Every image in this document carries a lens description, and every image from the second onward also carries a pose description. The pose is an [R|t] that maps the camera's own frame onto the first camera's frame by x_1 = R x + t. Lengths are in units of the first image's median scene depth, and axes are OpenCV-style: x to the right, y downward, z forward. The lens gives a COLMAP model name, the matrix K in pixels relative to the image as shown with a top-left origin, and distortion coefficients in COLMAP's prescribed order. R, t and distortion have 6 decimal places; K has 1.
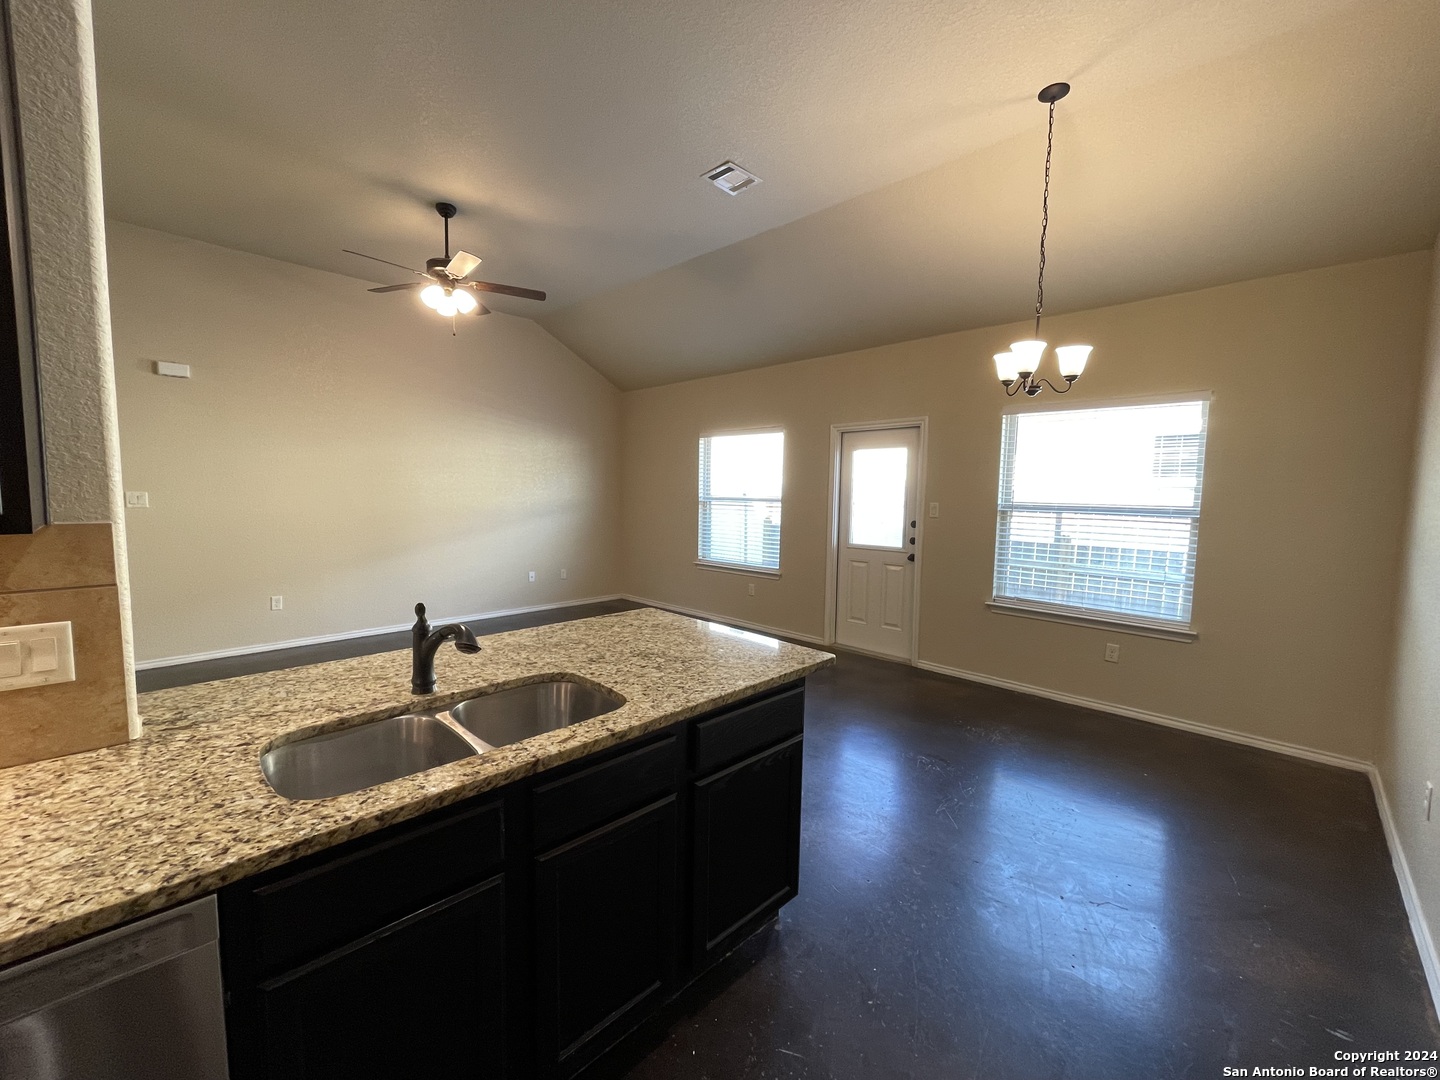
lens RADIAL K [[585.1, 0, 718.7], [0, 585.1, 540.7], [0, 0, 1]] dist [0.001700, -0.000150]
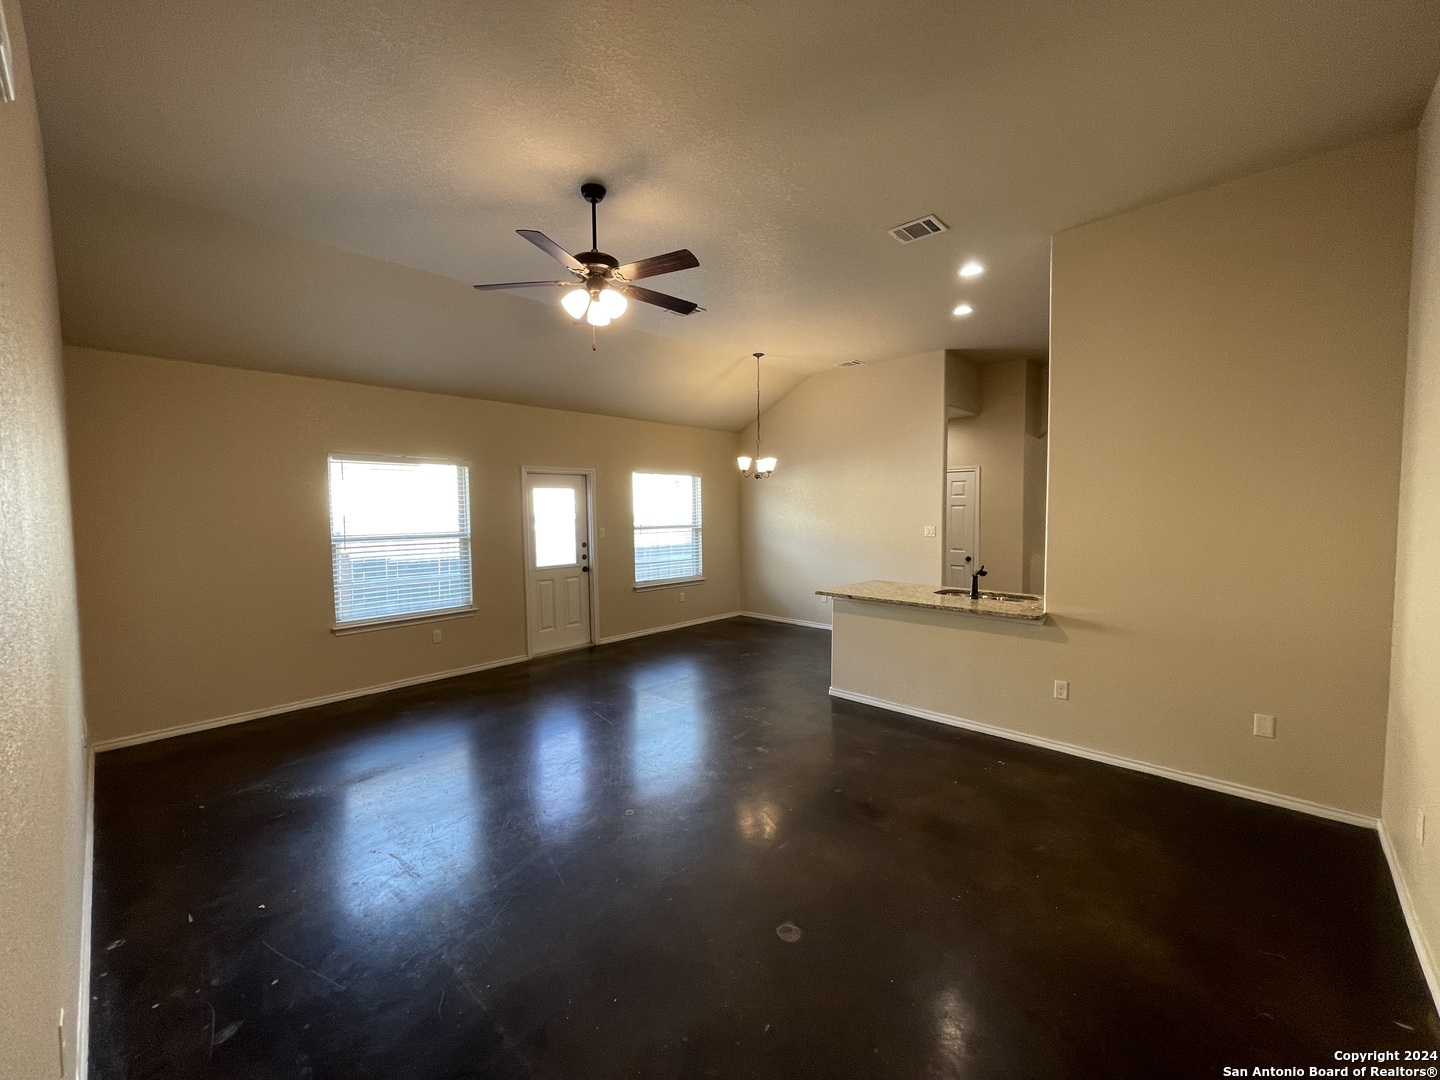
lens RADIAL K [[585.1, 0, 714.8], [0, 585.1, 537.2], [0, 0, 1]] dist [0.001700, -0.000150]
pose [[-0.047267, -0.069616, 0.996453, -1.055457], [0.086845, 0.993505, 0.073530, -0.120632], [-0.995100, 0.090013, -0.040914, 0.746505]]
